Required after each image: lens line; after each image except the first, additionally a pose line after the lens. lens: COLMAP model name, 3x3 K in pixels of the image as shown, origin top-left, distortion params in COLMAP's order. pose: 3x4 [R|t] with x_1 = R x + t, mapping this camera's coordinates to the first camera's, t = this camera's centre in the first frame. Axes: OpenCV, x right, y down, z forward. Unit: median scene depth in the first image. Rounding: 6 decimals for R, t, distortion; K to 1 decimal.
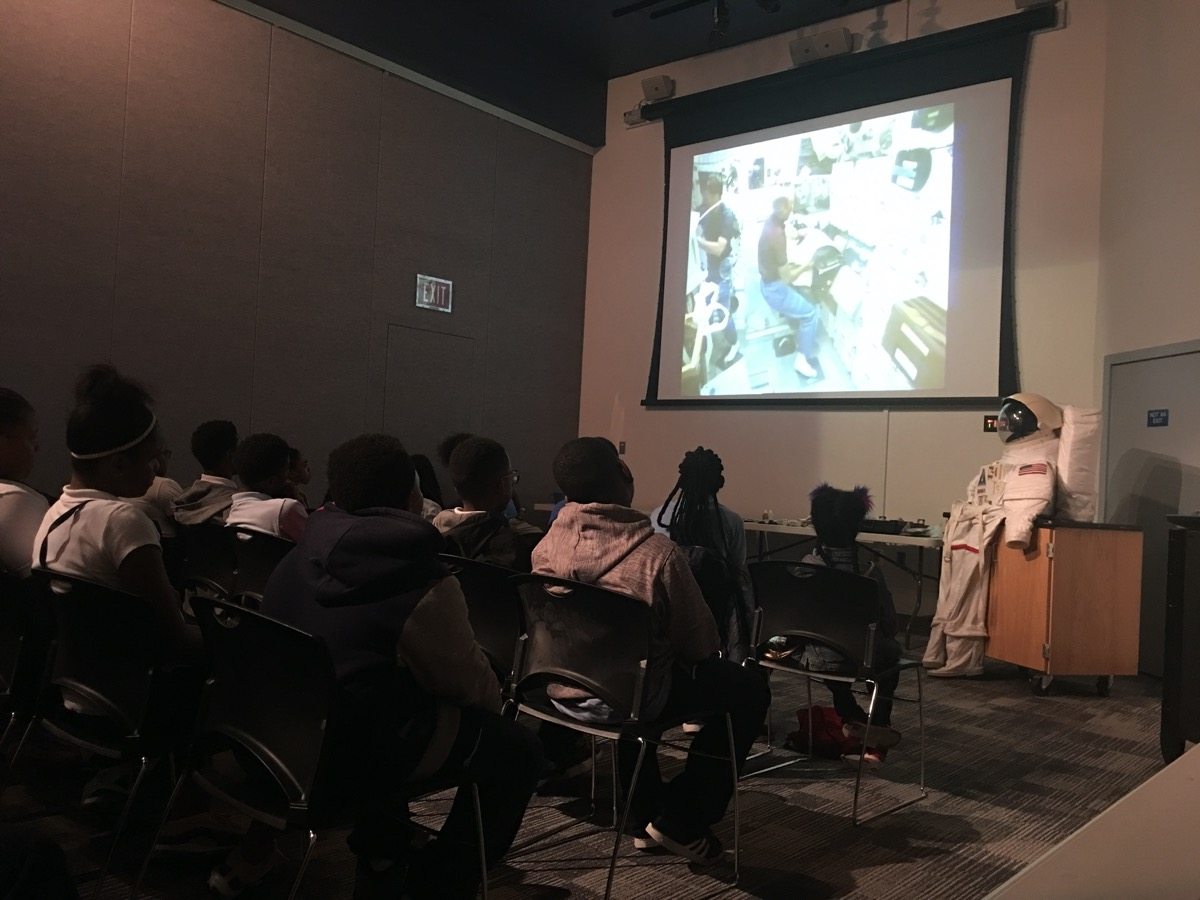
lens RADIAL K [[1029.7, 0, 599.5], [0, 1029.7, 454.8], [0, 0, 1]] dist [0.084902, -0.025055]
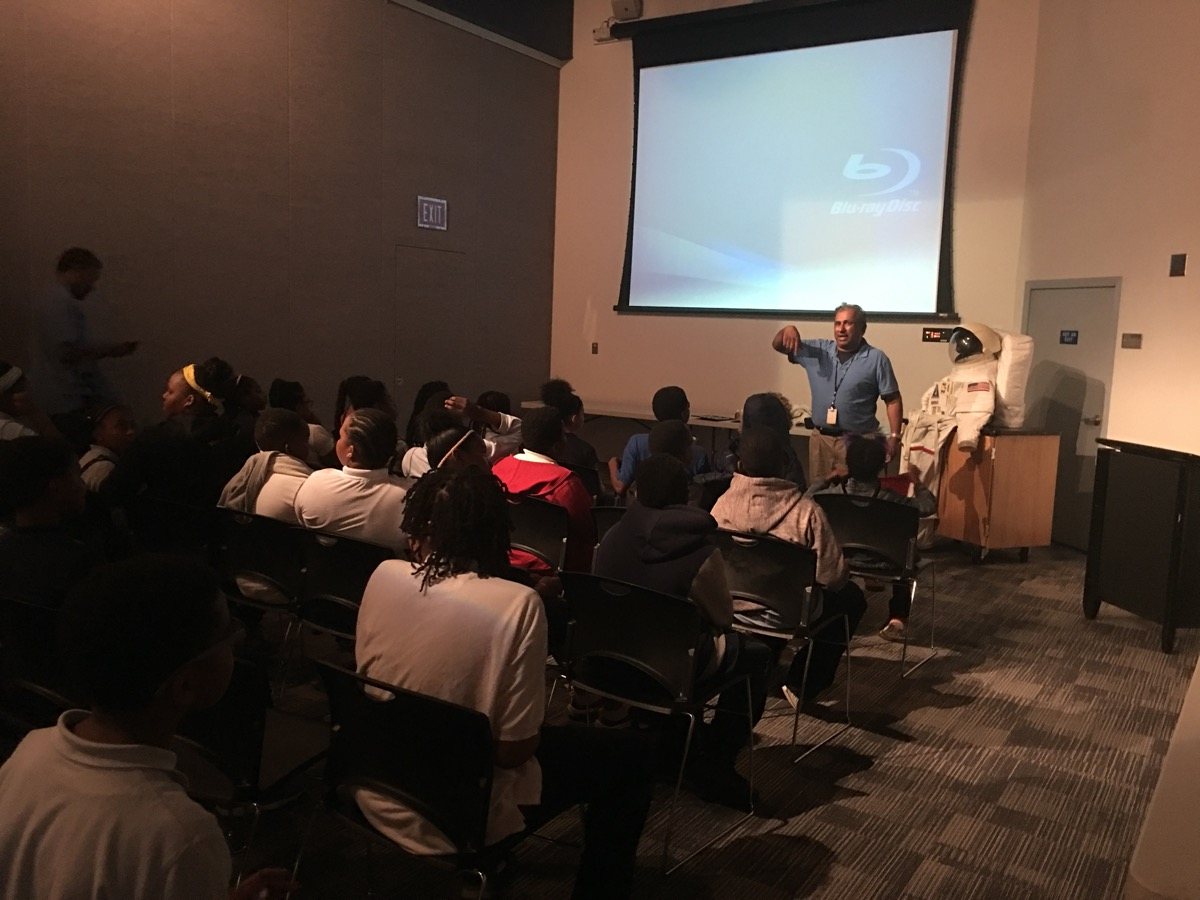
lens RADIAL K [[1029.7, 0, 594.3], [0, 1029.7, 451.3], [0, 0, 1]] dist [0.084902, -0.025055]
pose [[0.992337, -0.029518, 0.119987, -0.188022], [0.012106, 0.989600, 0.143336, -0.091761], [-0.122970, -0.140785, 0.982374, -0.173015]]
